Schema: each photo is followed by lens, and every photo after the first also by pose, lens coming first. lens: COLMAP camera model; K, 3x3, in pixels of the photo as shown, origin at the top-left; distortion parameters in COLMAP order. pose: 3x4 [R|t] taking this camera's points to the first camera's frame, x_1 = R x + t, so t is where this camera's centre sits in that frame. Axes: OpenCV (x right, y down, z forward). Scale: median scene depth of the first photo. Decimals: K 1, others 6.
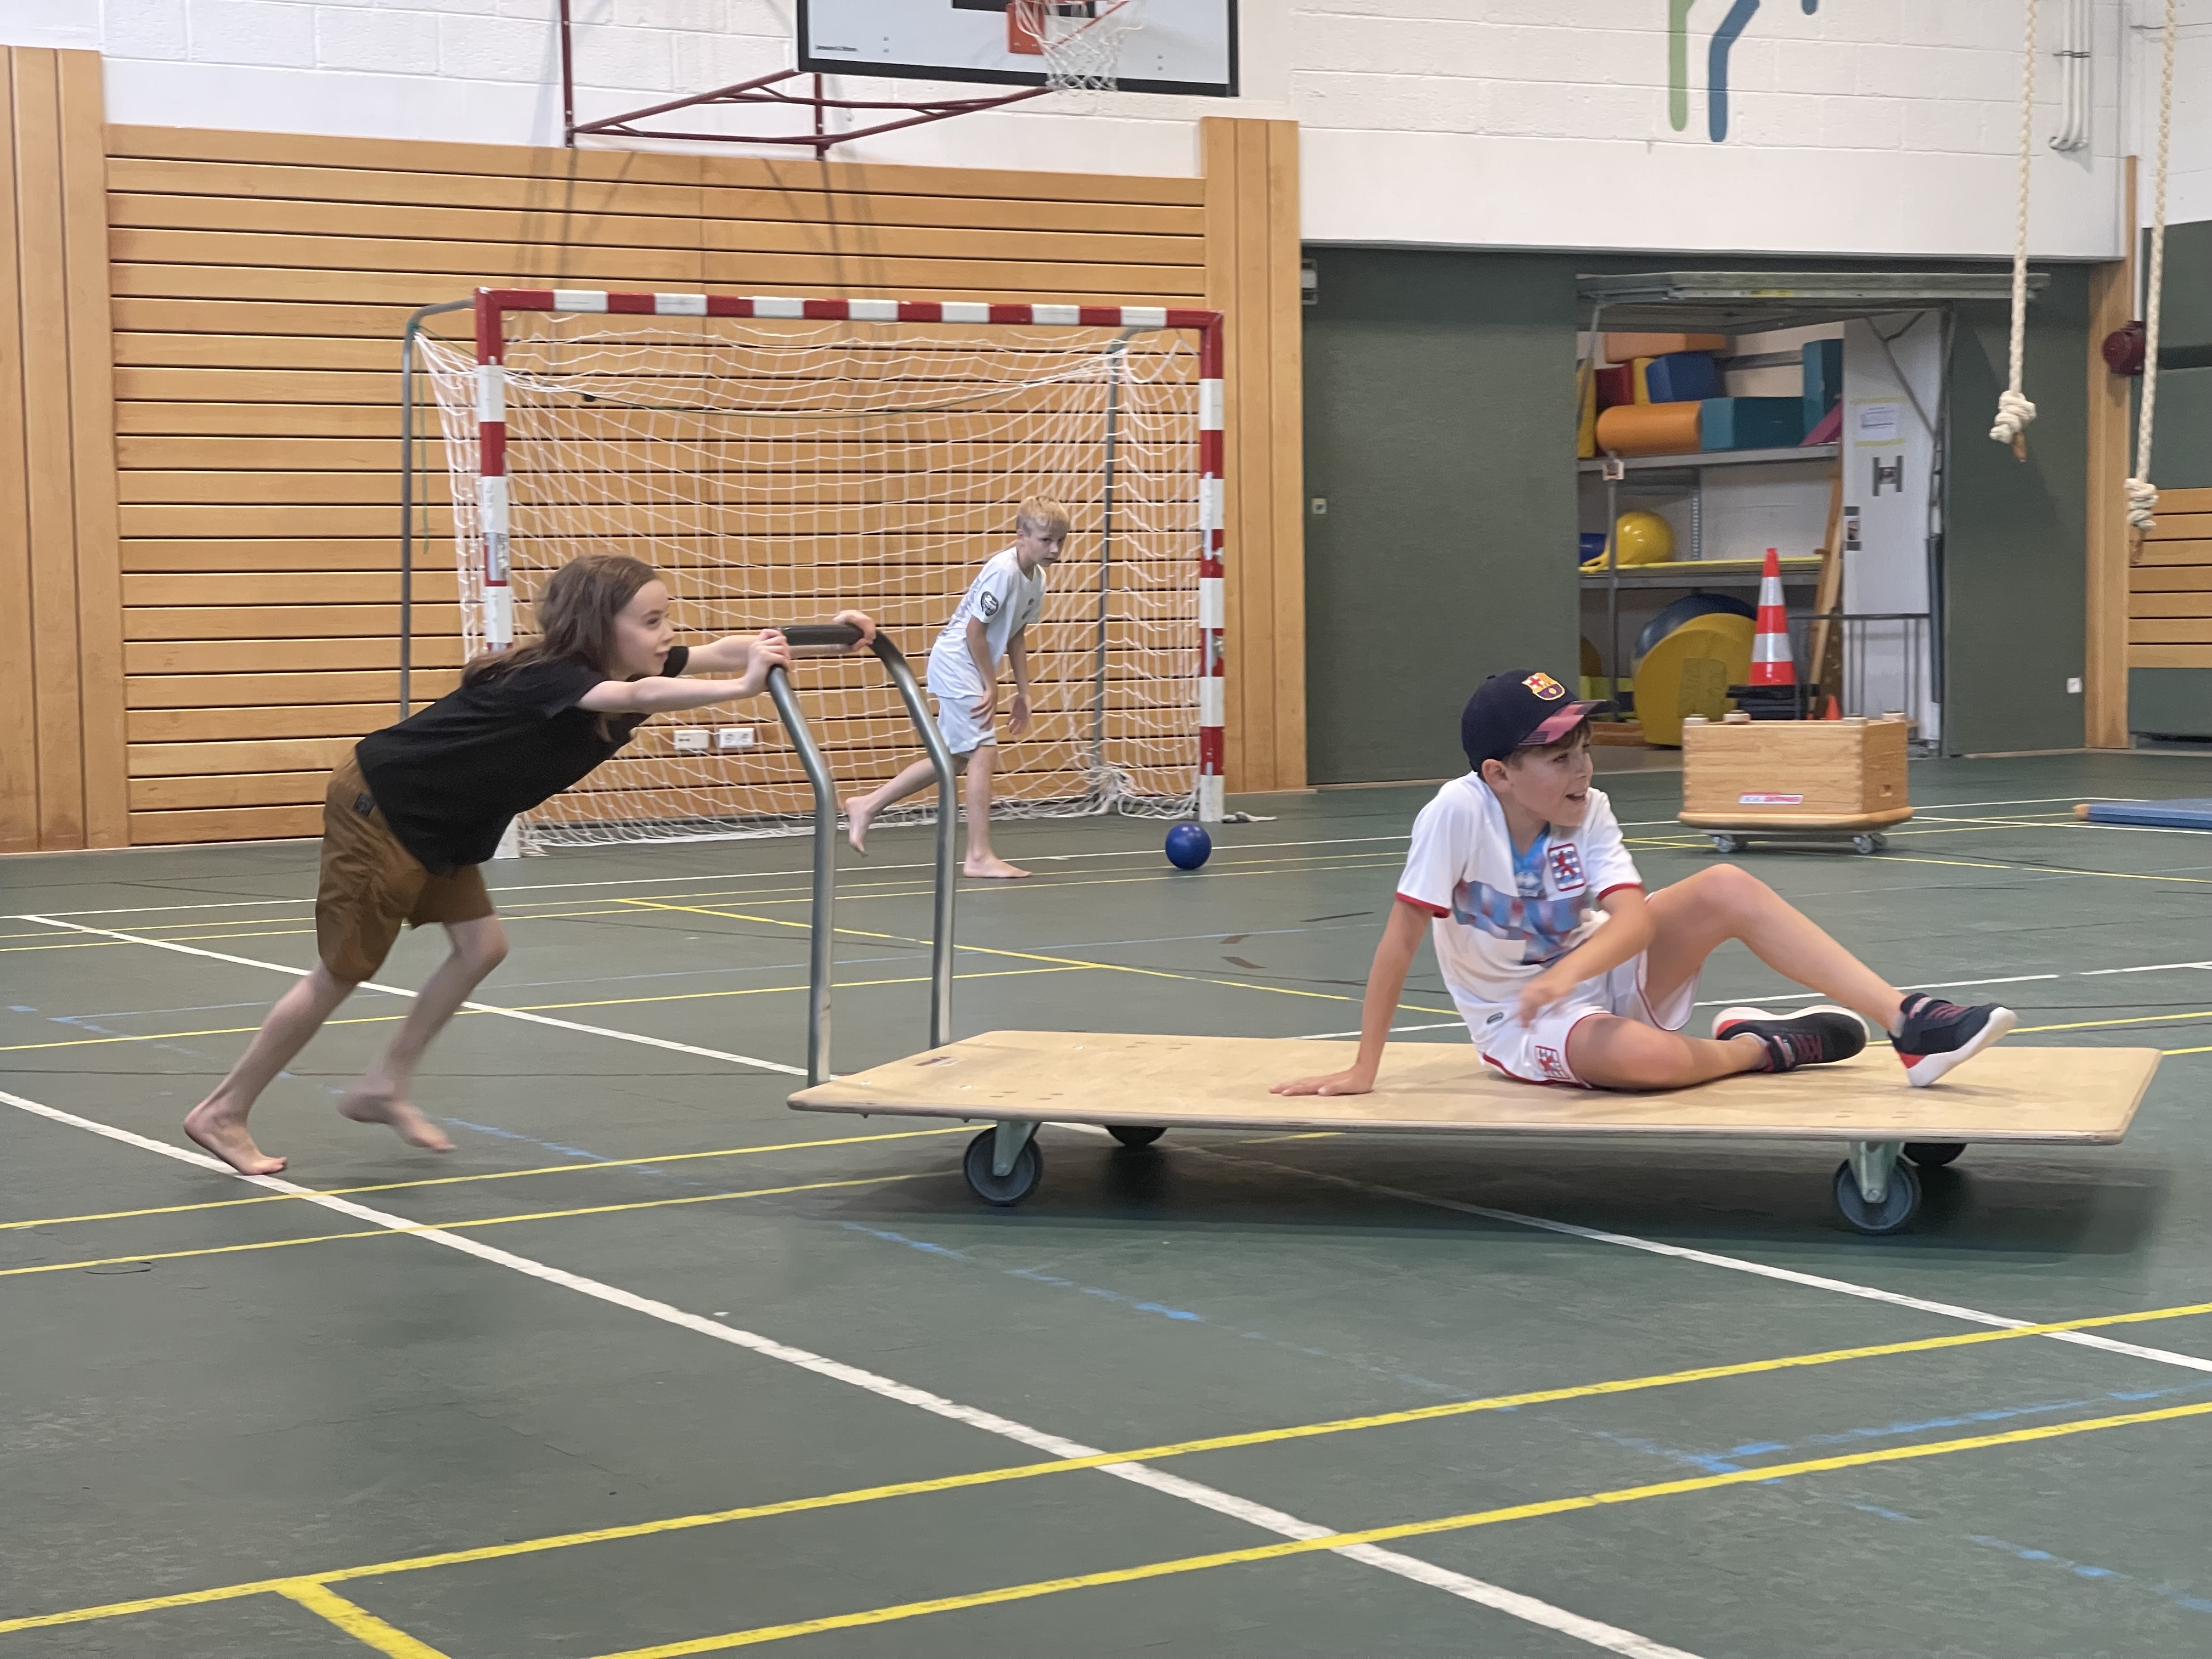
lens RADIAL K [[3992.8, 0, 1122.6], [0, 3992.8, 827.4], [0, 0, 1]] dist [0.229094, 0.000000]
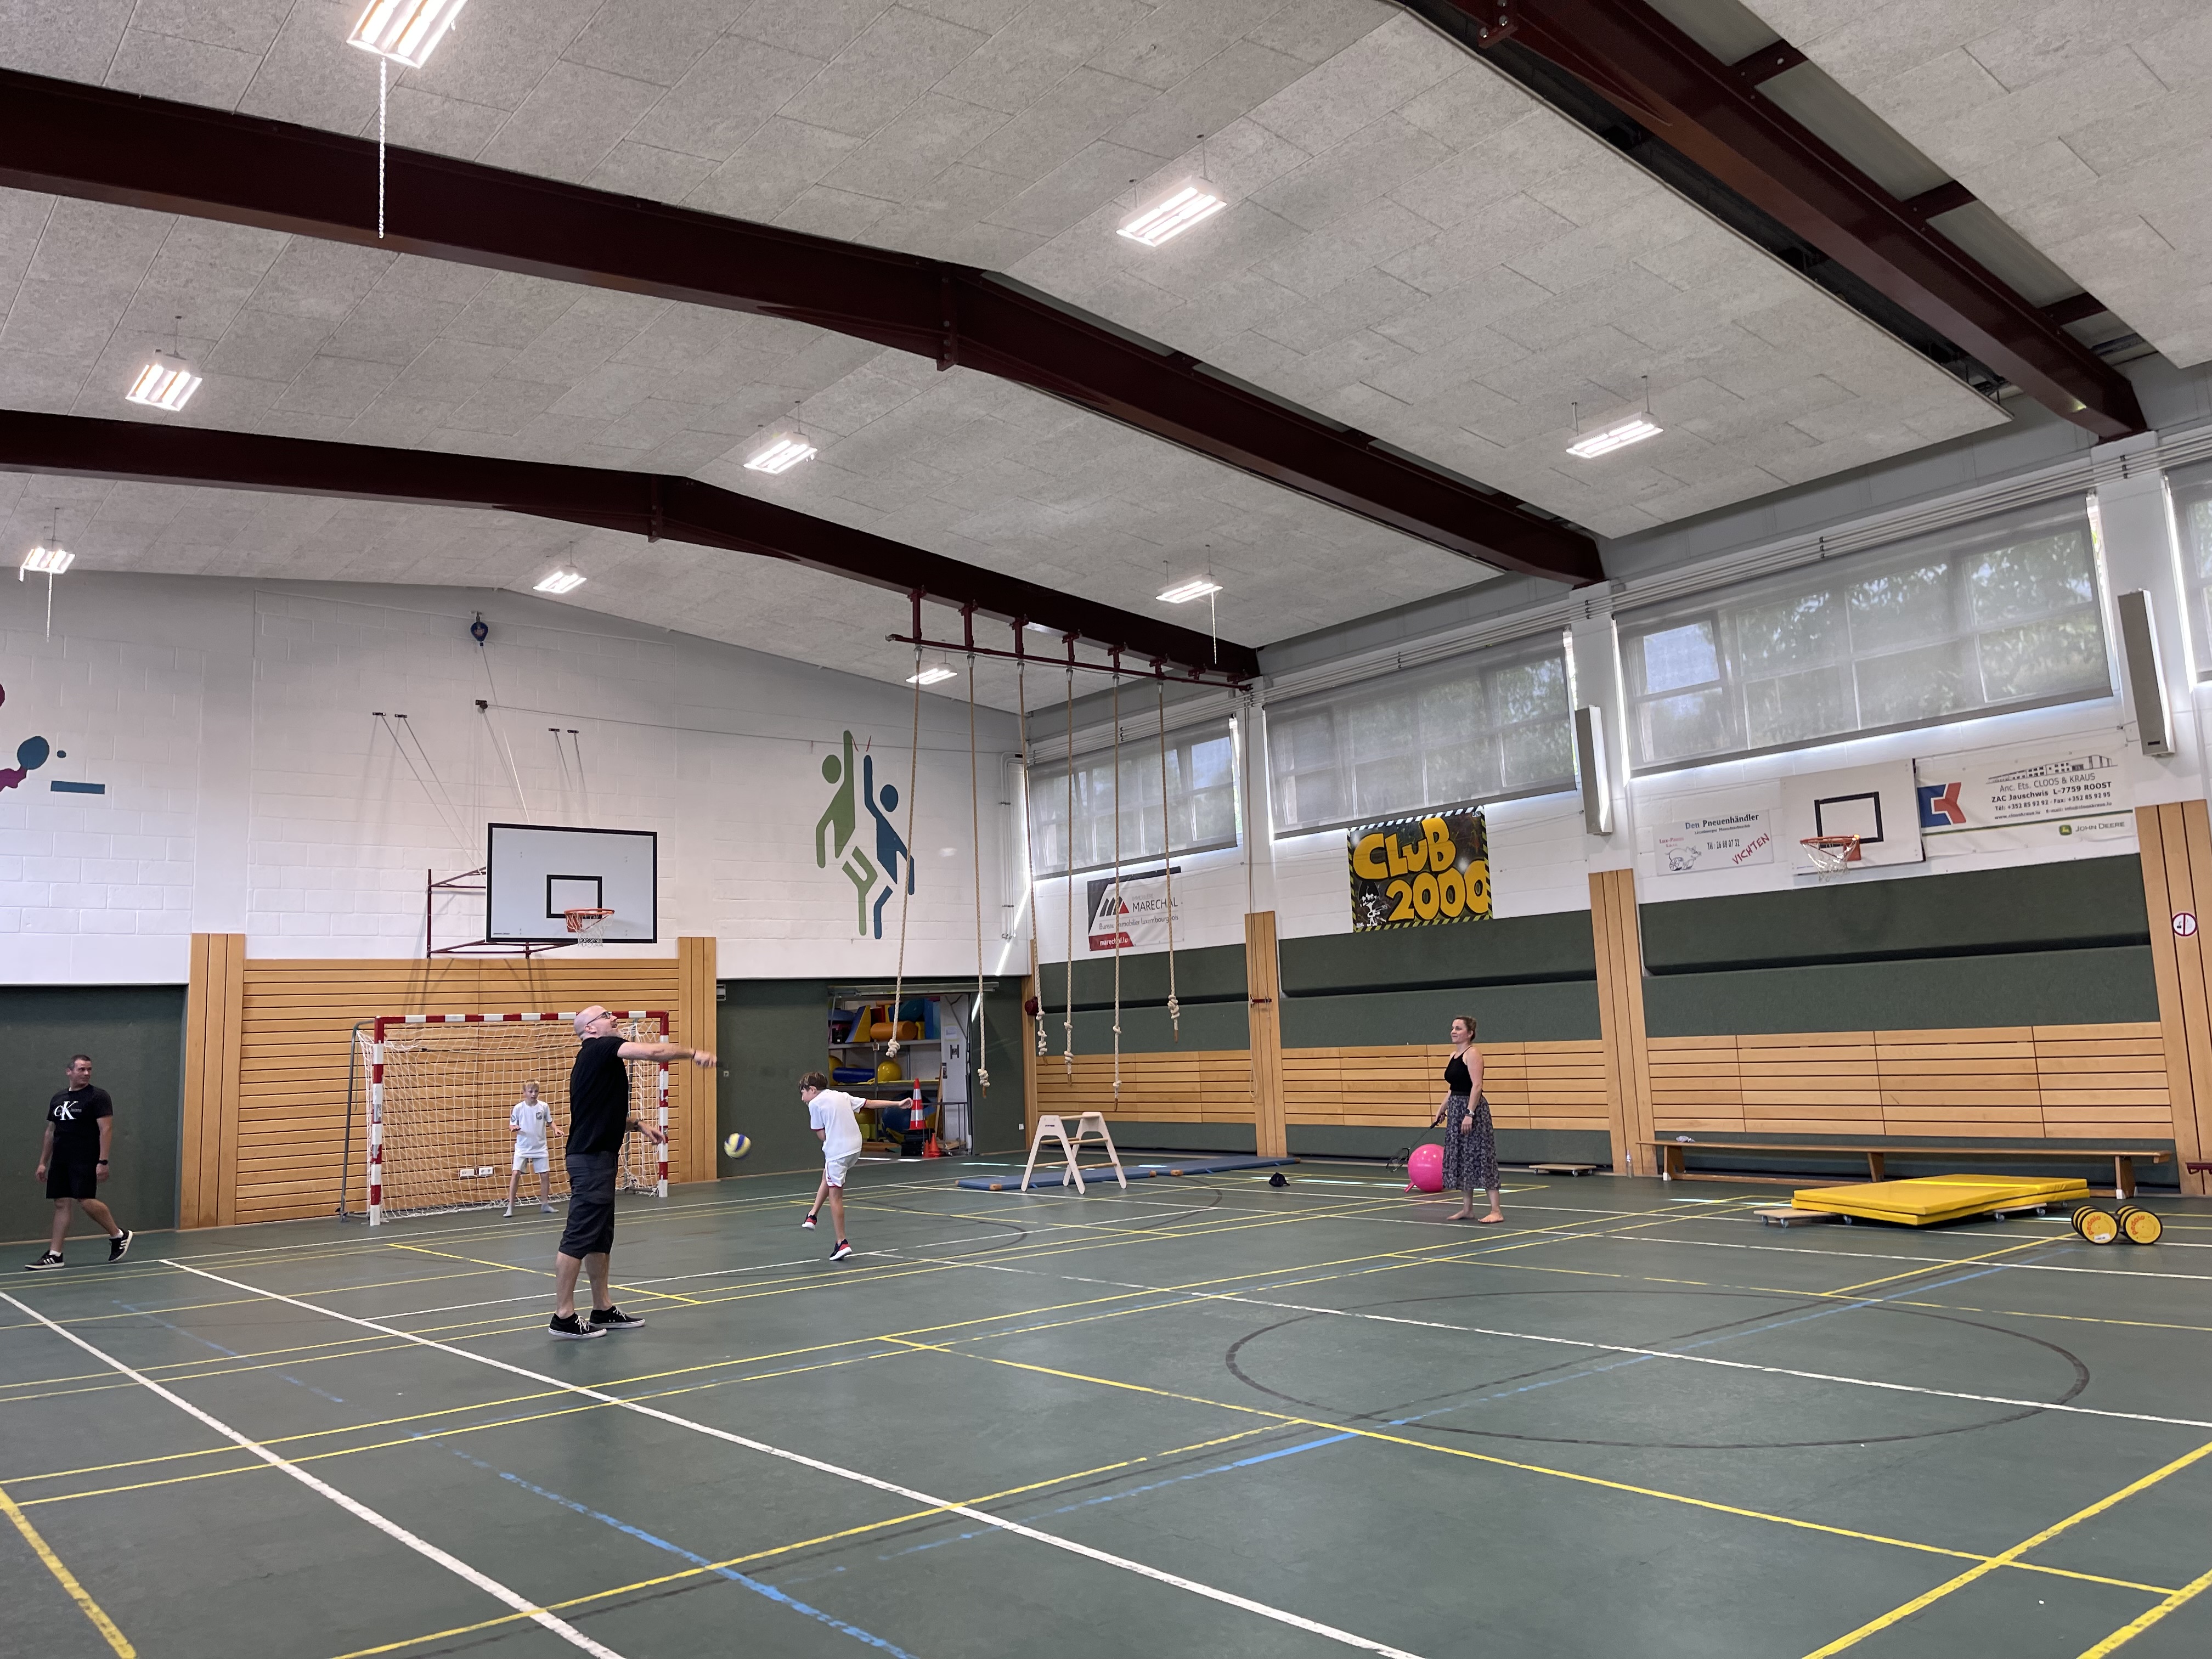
lens RADIAL K [[1642.8, 0, 1086.5], [0, 1642.8, 811.9], [0, 0, 1]] dist [0.070558, -0.085503]
pose [[0.988489, -0.001013, 0.151291, 0.120315], [0.031995, 0.978762, -0.202490, -0.018105], [-0.147873, 0.204999, 0.967527, -0.169513]]
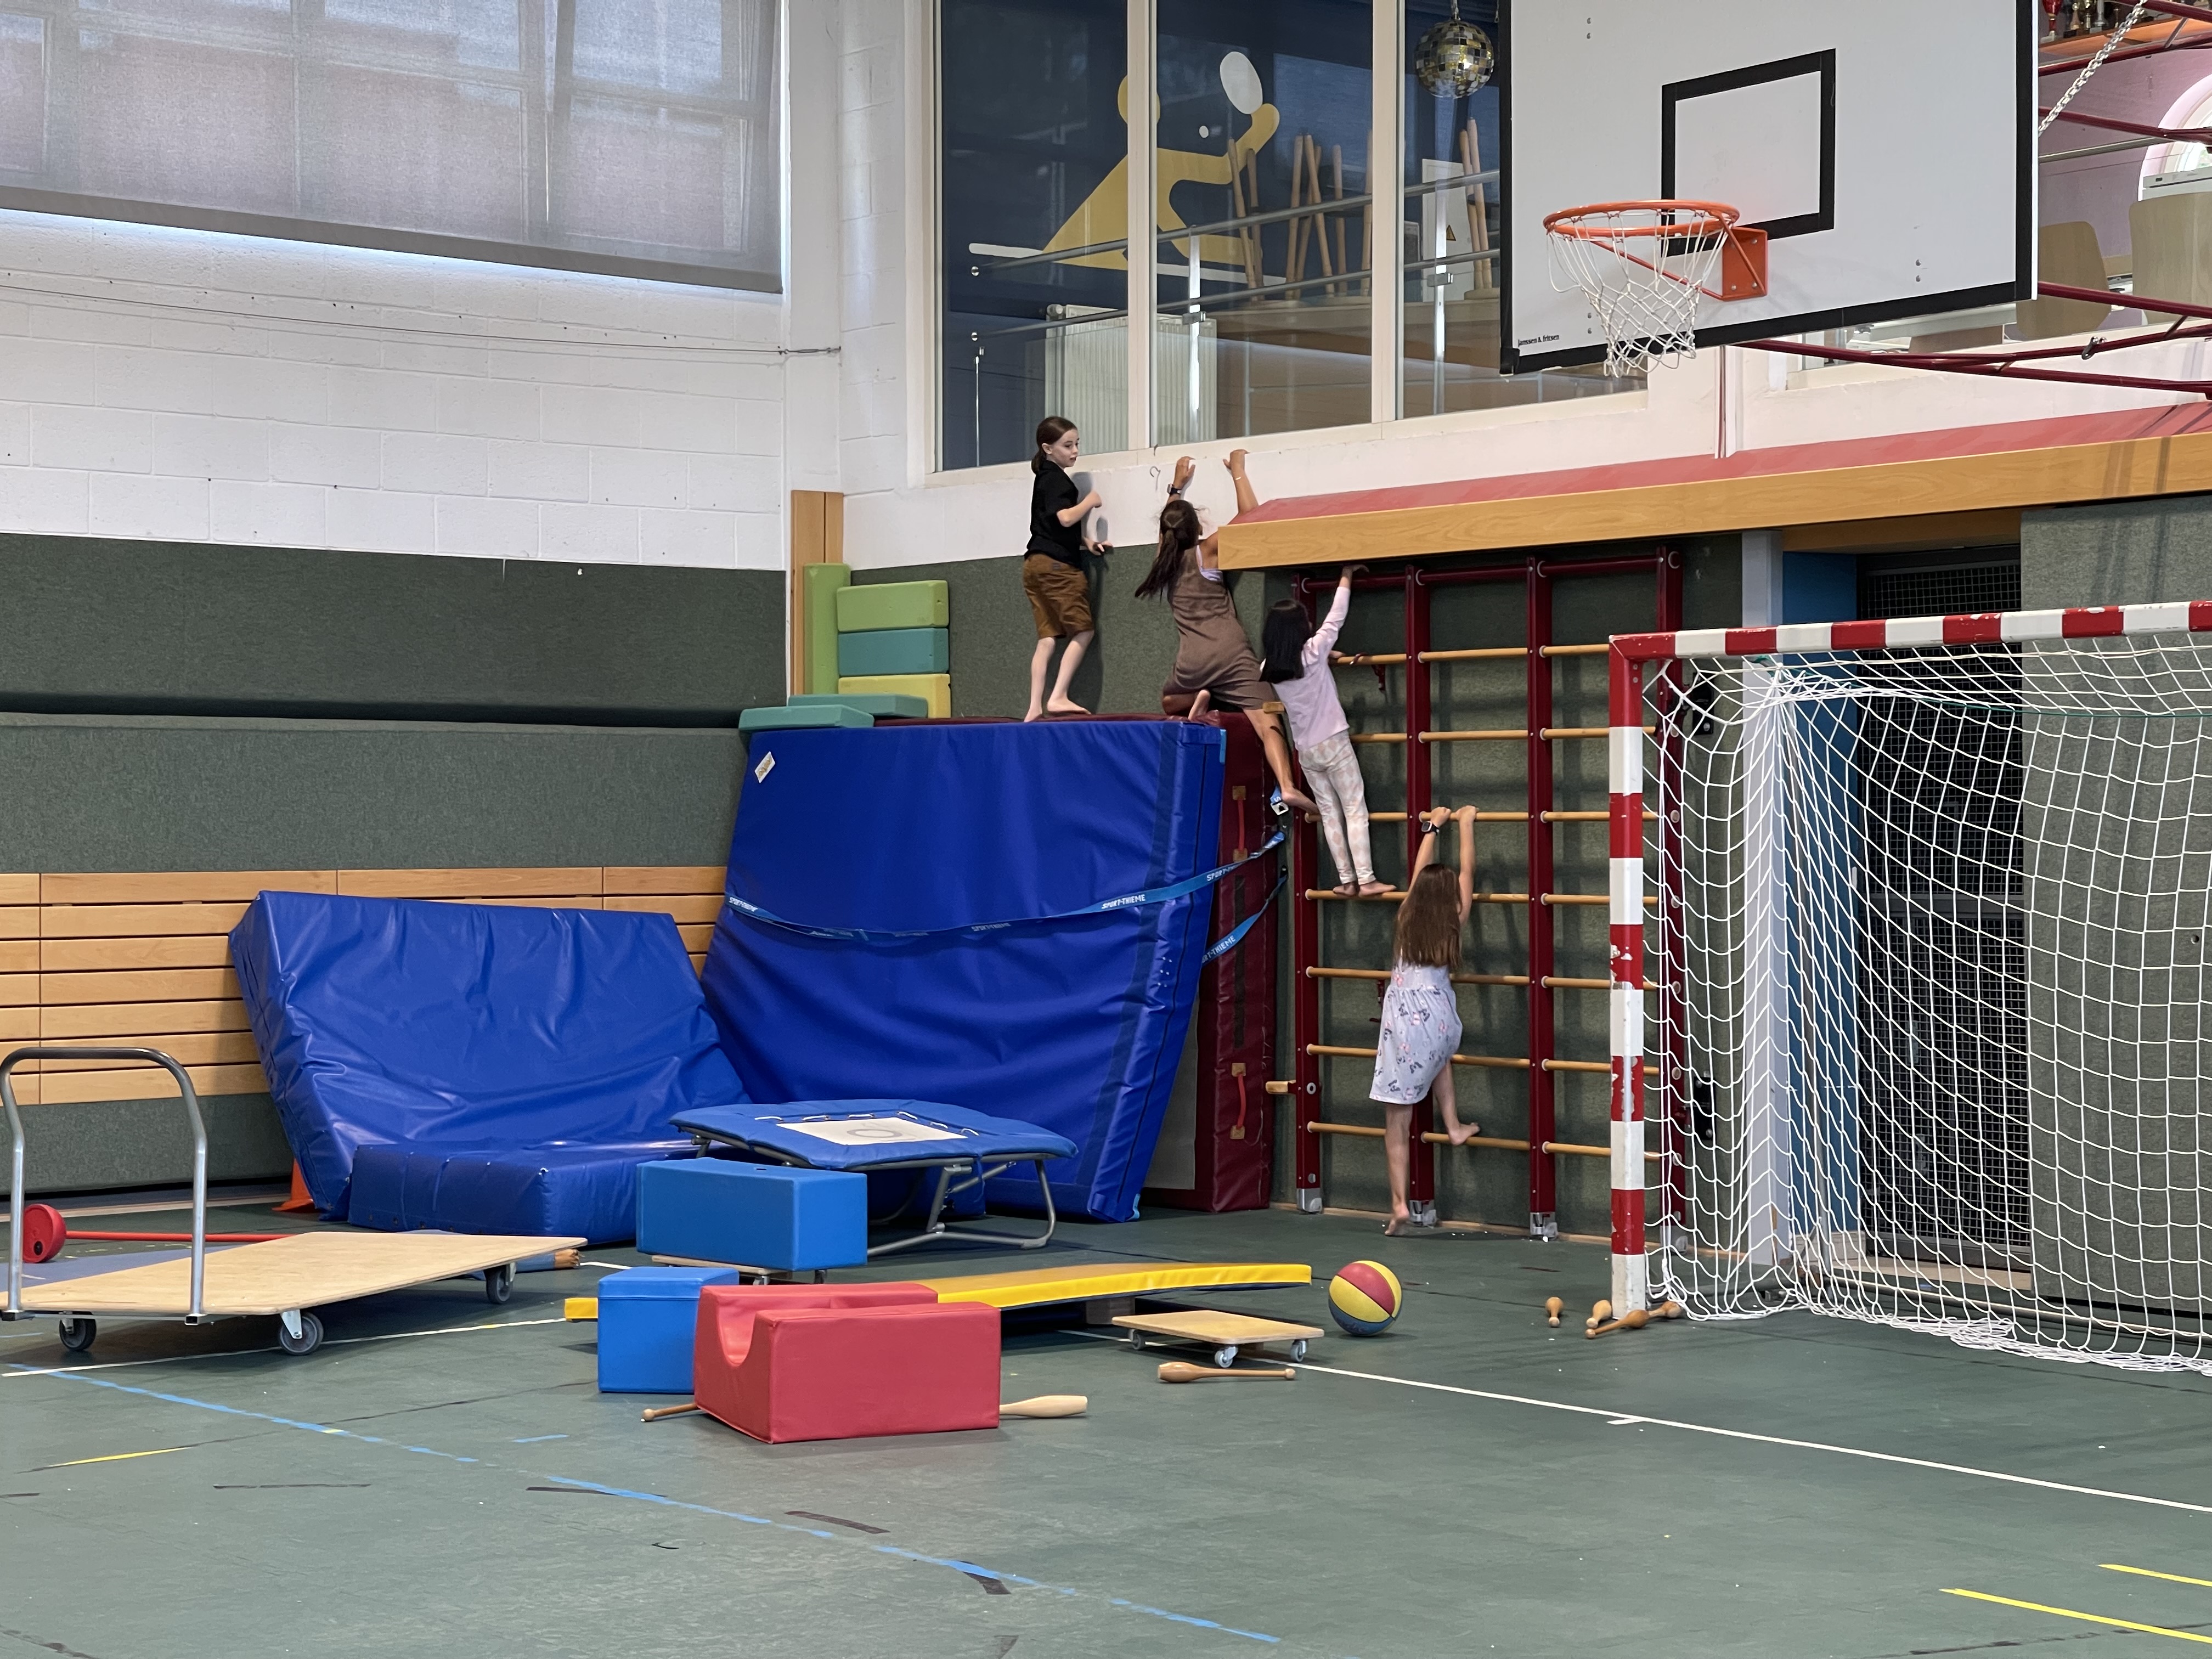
lens RADIAL K [[3992.8, 0, 1129.5], [0, 3992.8, 813.9], [0, 0, 1]] dist [0.229094, 0.000000]
pose [[-0.137758, 0.021864, 0.990225, -0.428358], [0.064126, 0.997856, -0.013111, -0.065075], [-0.988388, 0.061693, -0.138865, 0.728087]]
